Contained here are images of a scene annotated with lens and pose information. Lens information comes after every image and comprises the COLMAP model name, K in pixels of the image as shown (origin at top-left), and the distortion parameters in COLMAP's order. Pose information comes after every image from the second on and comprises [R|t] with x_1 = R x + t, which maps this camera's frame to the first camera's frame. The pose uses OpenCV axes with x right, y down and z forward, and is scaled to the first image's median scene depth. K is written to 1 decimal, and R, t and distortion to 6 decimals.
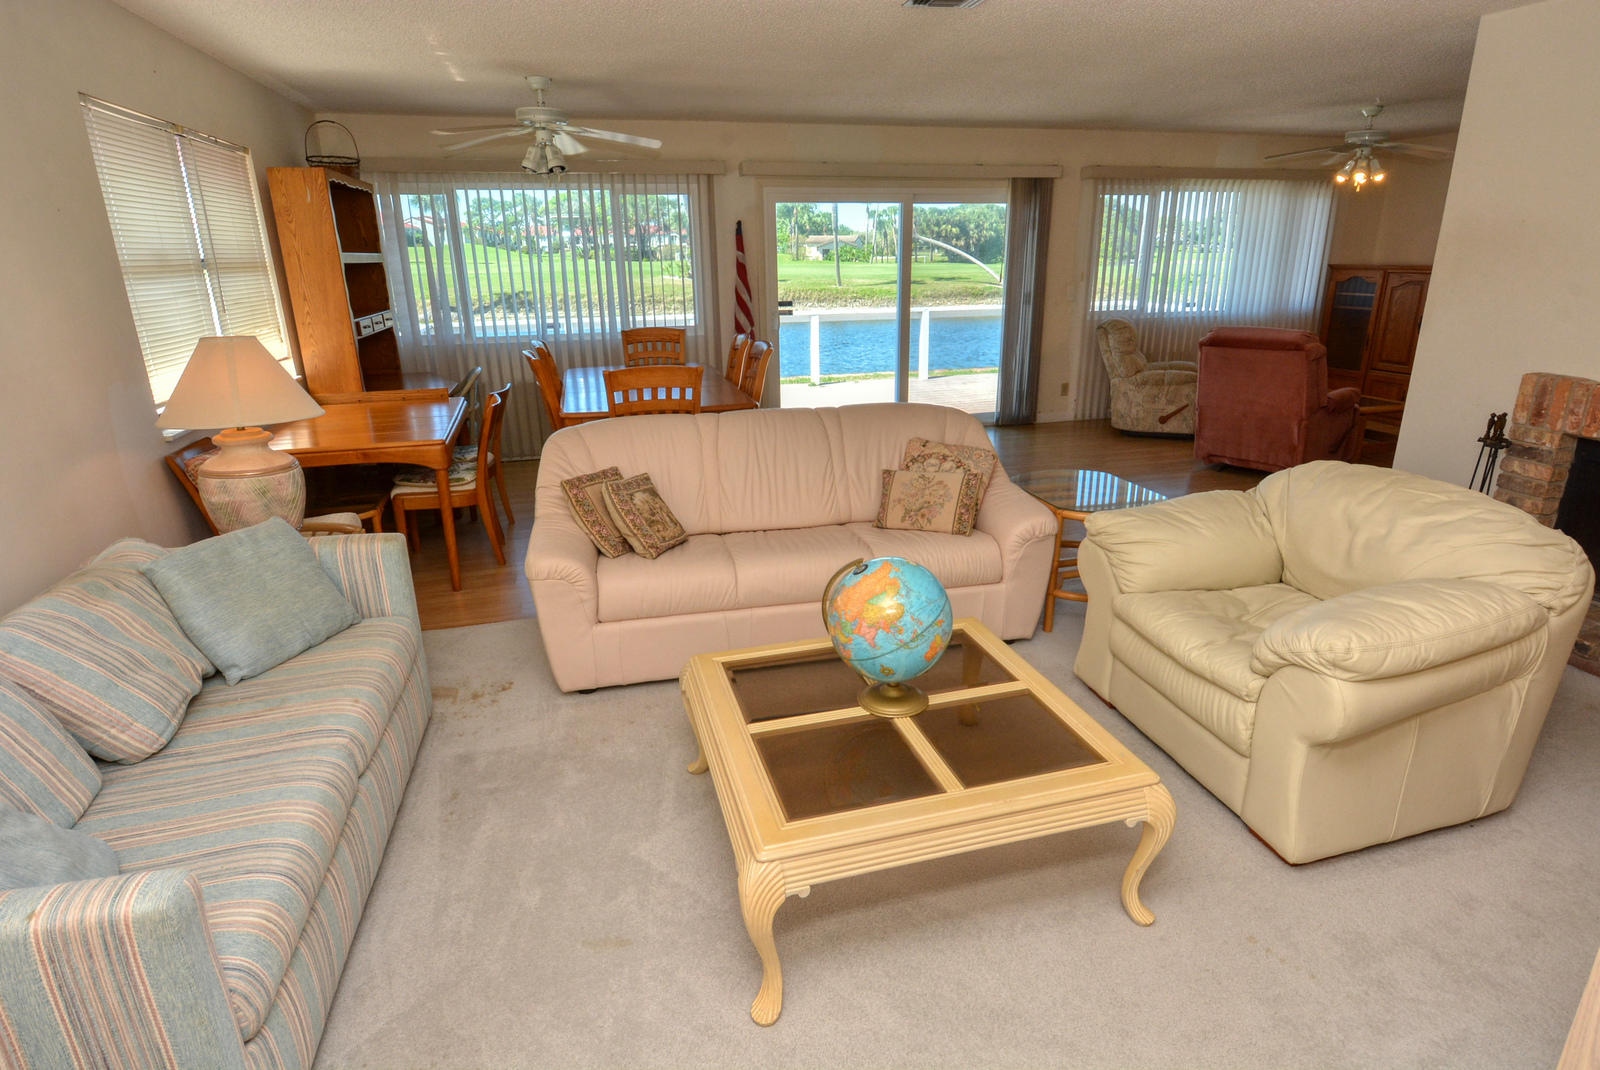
lens RADIAL K [[848.8, 0, 808.2], [0, 848.8, 531.3], [0, 0, 1]] dist [0.027091, -0.030595]
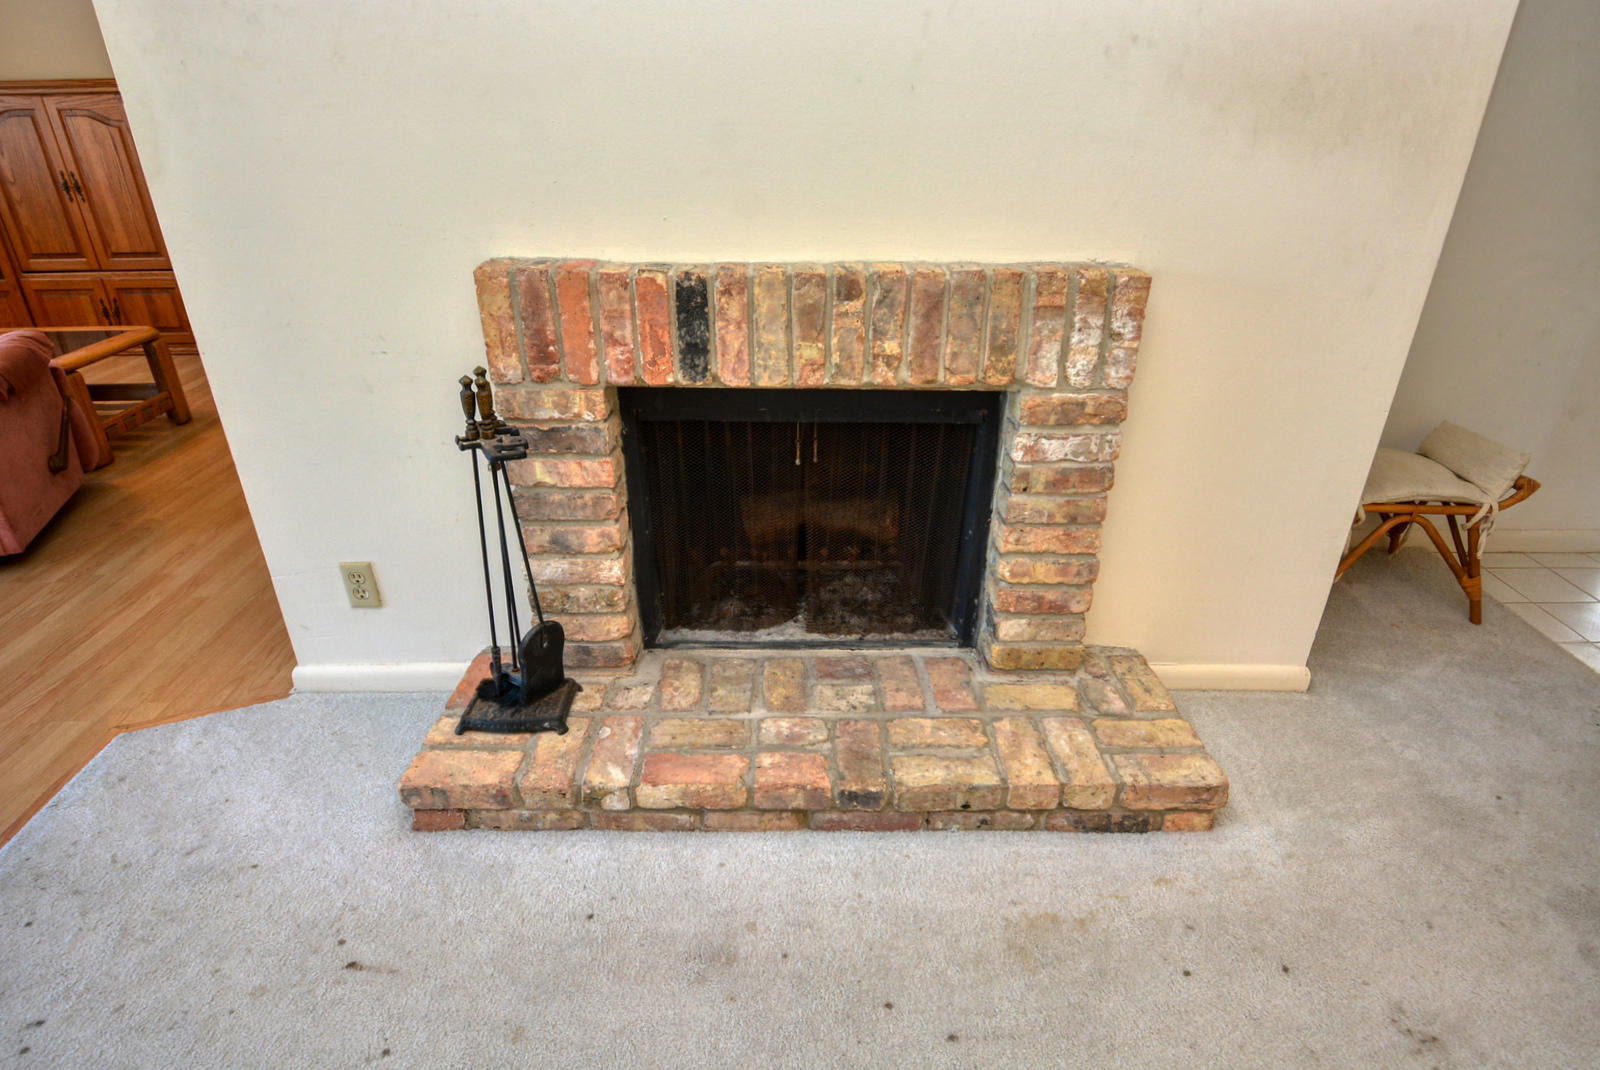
lens RADIAL K [[848.8, 0, 808.2], [0, 848.8, 531.3], [0, 0, 1]] dist [0.027091, -0.030595]
pose [[0.253403, -0.429357, 0.866856, 0.458704], [0.301256, 0.886569, 0.351056, -0.166738], [-0.919256, 0.172187, 0.354006, 0.715324]]
